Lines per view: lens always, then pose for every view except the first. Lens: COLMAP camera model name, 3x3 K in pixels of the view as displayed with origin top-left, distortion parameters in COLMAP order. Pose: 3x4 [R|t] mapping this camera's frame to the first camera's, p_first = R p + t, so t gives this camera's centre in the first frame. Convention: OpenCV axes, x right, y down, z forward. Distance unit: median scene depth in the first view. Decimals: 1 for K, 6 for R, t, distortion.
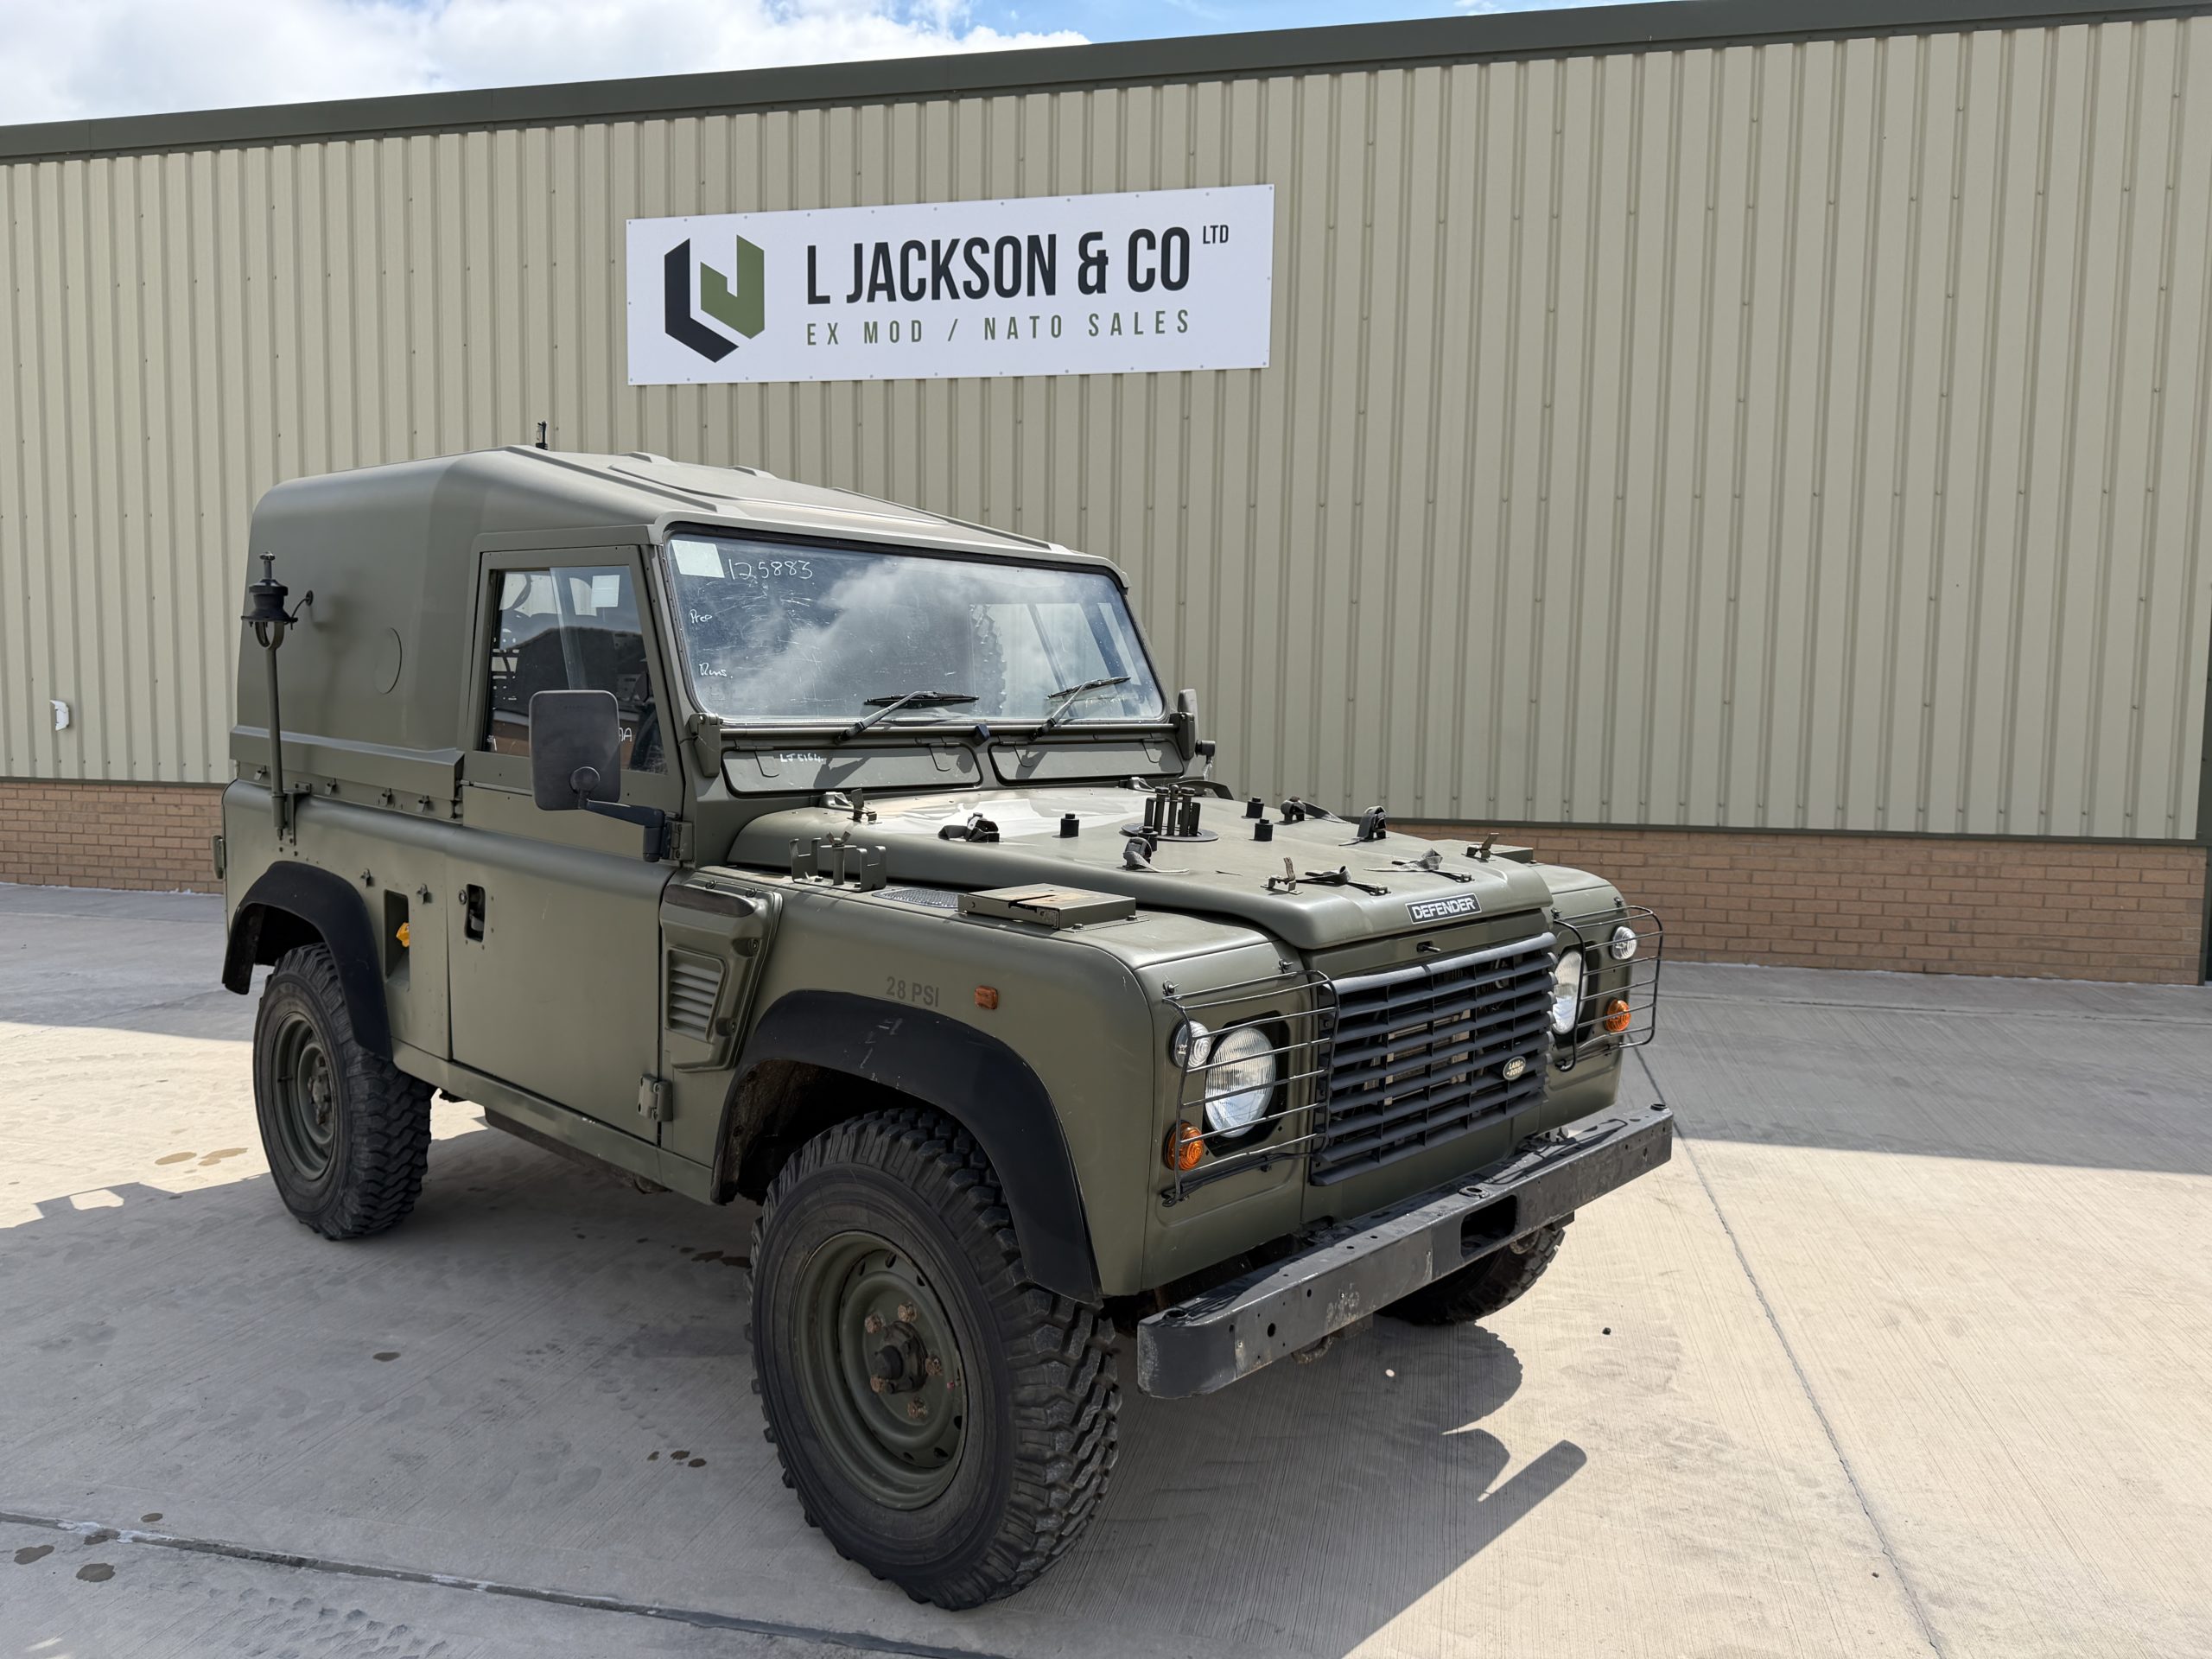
lens RADIAL K [[1558.0, 0, 1095.9], [0, 1558.0, 841.7], [0, 0, 1]] dist [0.031087, -0.038478]
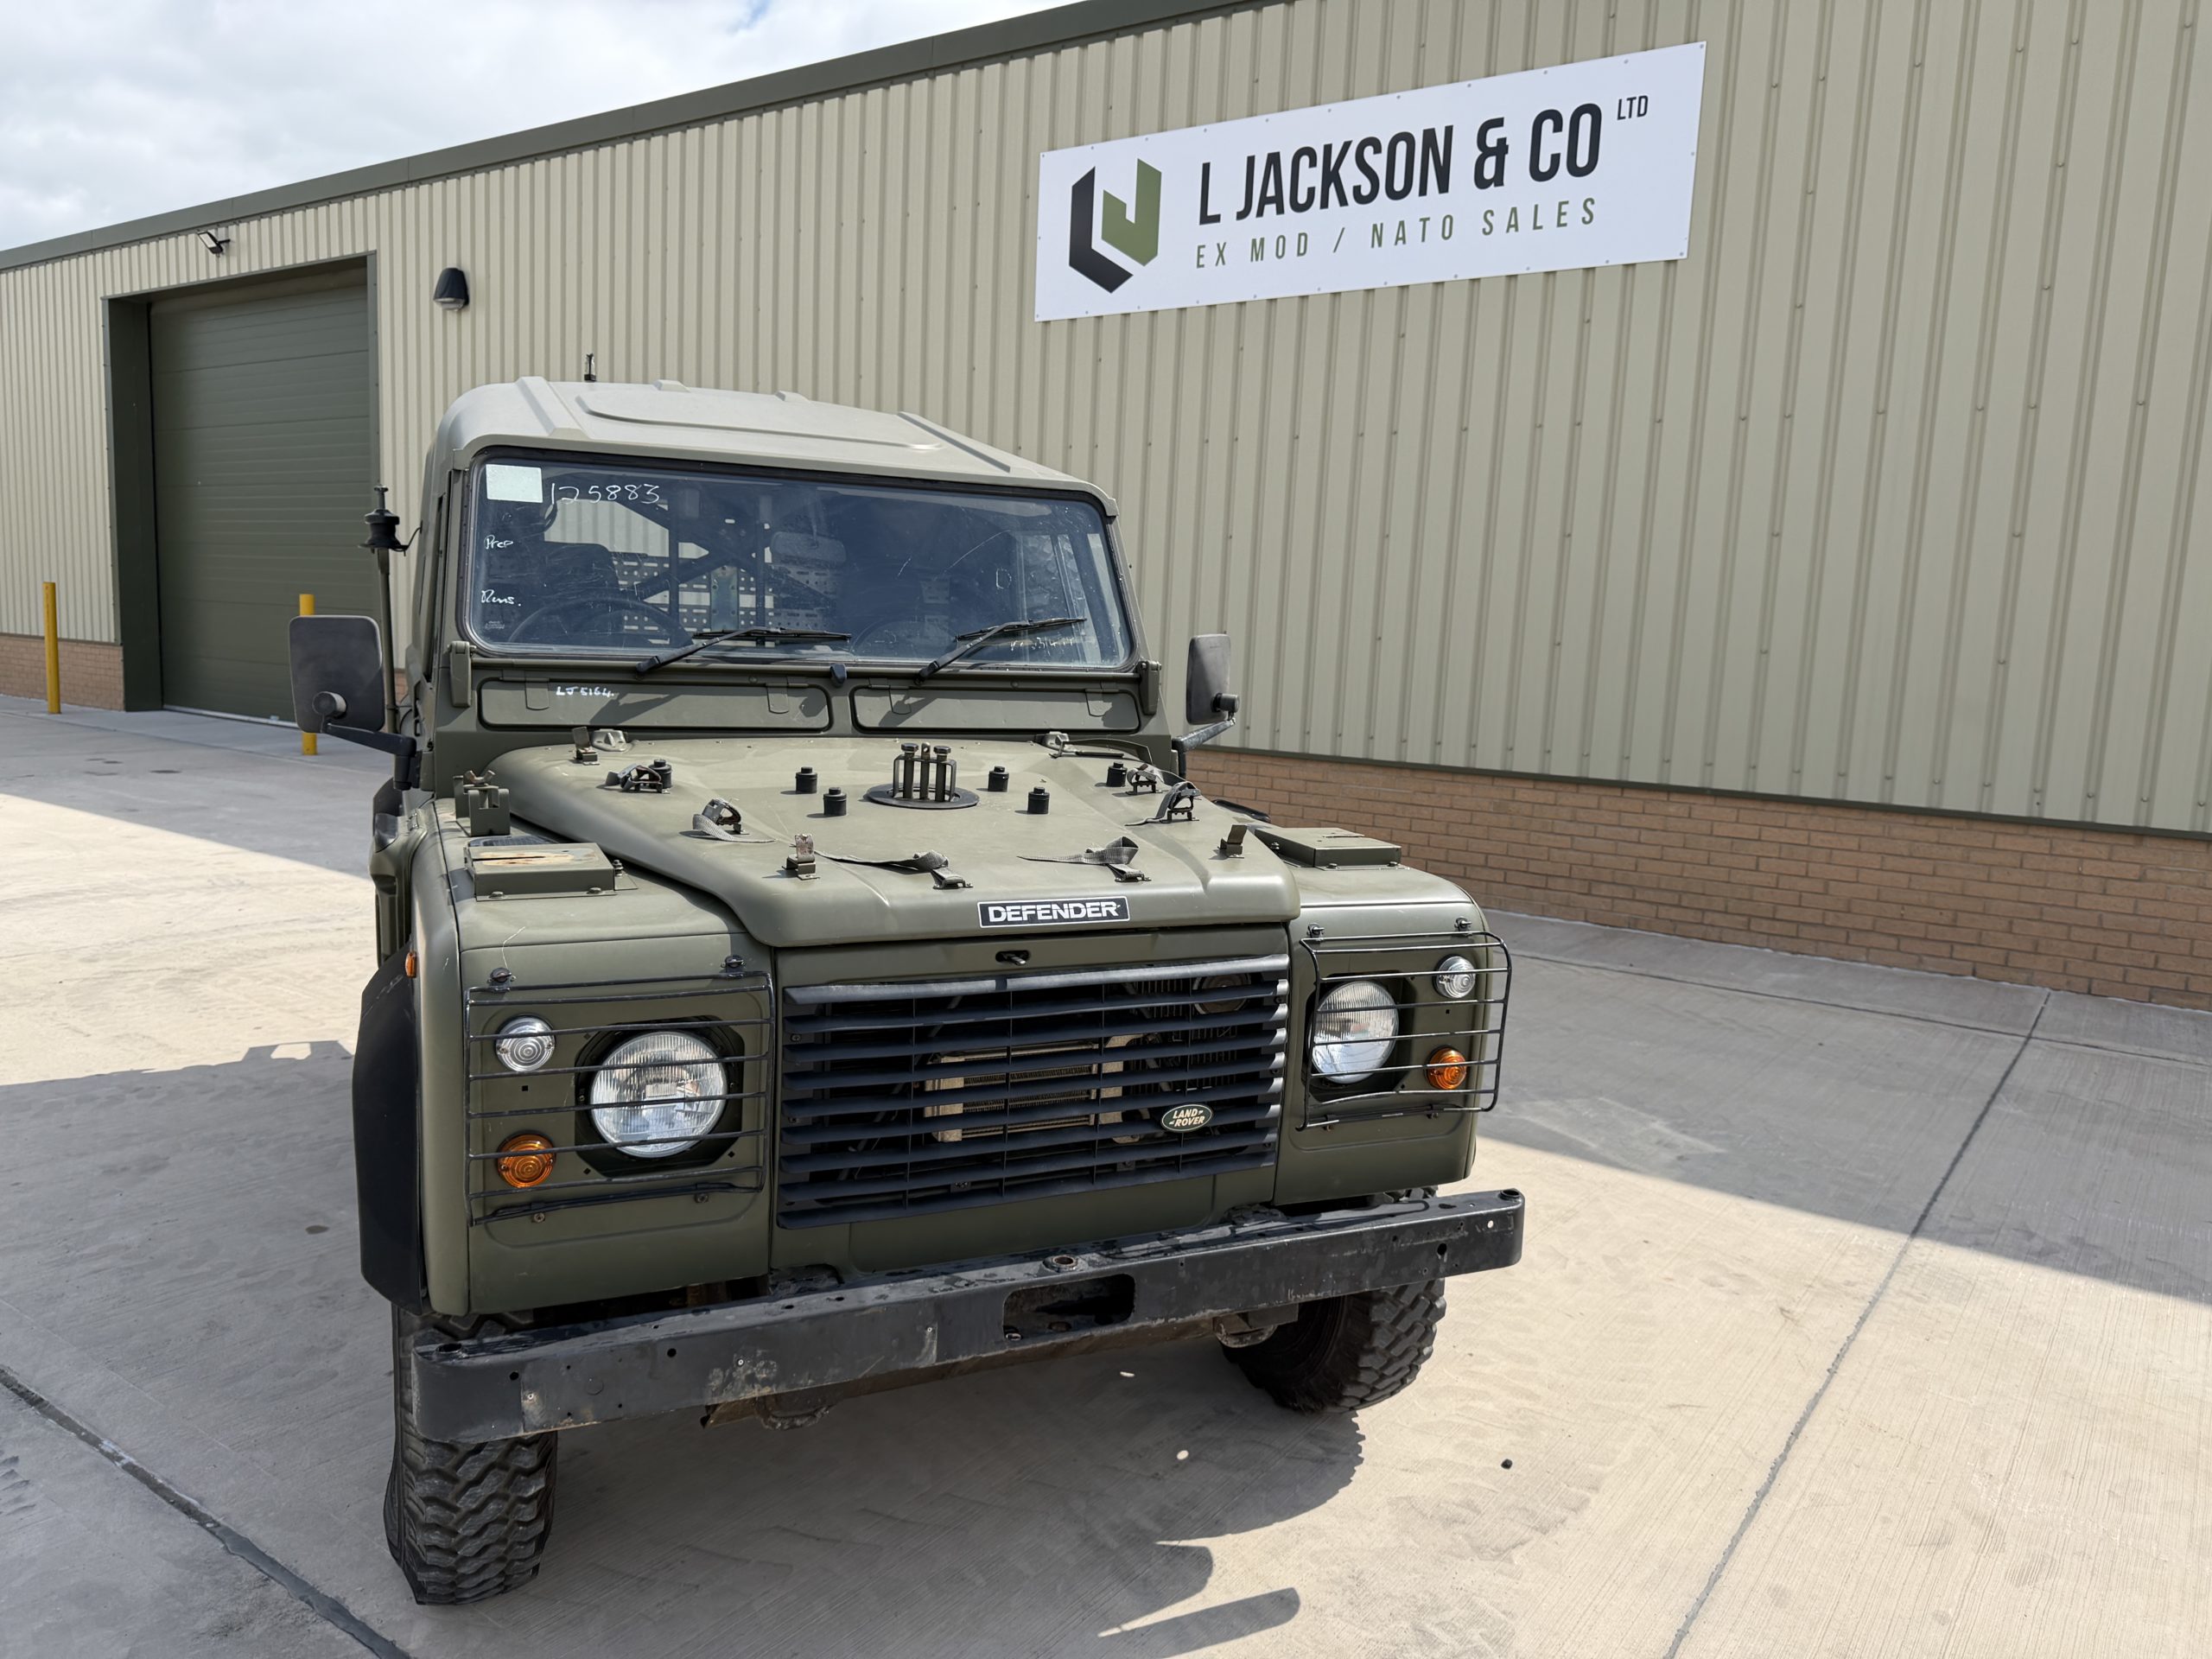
lens RADIAL K [[1558.0, 0, 1098.8], [0, 1558.0, 841.2], [0, 0, 1]] dist [0.031087, -0.038478]
pose [[0.920898, 0.077791, -0.381964, 0.162344], [-0.062788, 0.996692, 0.051607, -0.010898], [0.384715, -0.023542, 0.922735, 0.078881]]
